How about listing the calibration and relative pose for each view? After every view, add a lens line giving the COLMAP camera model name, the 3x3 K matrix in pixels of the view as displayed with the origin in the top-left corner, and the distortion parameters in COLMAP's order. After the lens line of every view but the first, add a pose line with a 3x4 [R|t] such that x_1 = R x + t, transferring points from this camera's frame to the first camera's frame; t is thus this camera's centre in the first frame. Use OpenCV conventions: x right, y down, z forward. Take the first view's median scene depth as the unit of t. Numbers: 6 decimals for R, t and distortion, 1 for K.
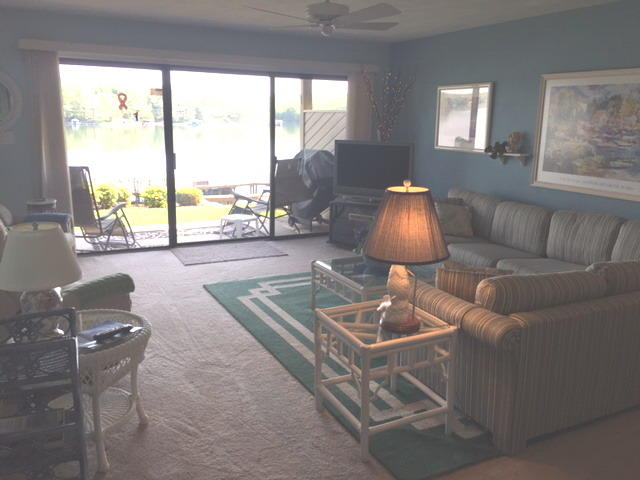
lens RADIAL K [[547.5, 0, 320.8], [0, 547.5, 235.6], [0, 0, 1]] dist [0.076672, -0.108225]
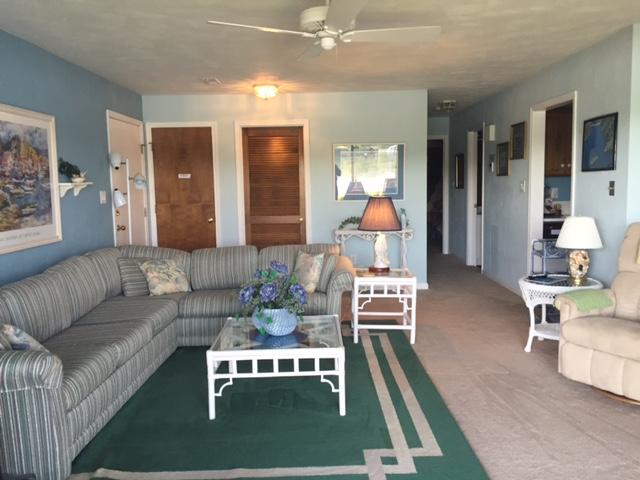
lens RADIAL K [[547.5, 0, 321.7], [0, 547.5, 234.4], [0, 0, 1]] dist [0.076672, -0.108225]
pose [[-0.891790, -0.046499, 0.450054, -0.300168], [0.096500, 0.952269, 0.289605, -0.300212], [-0.442039, 0.301697, -0.844737, 1.521505]]
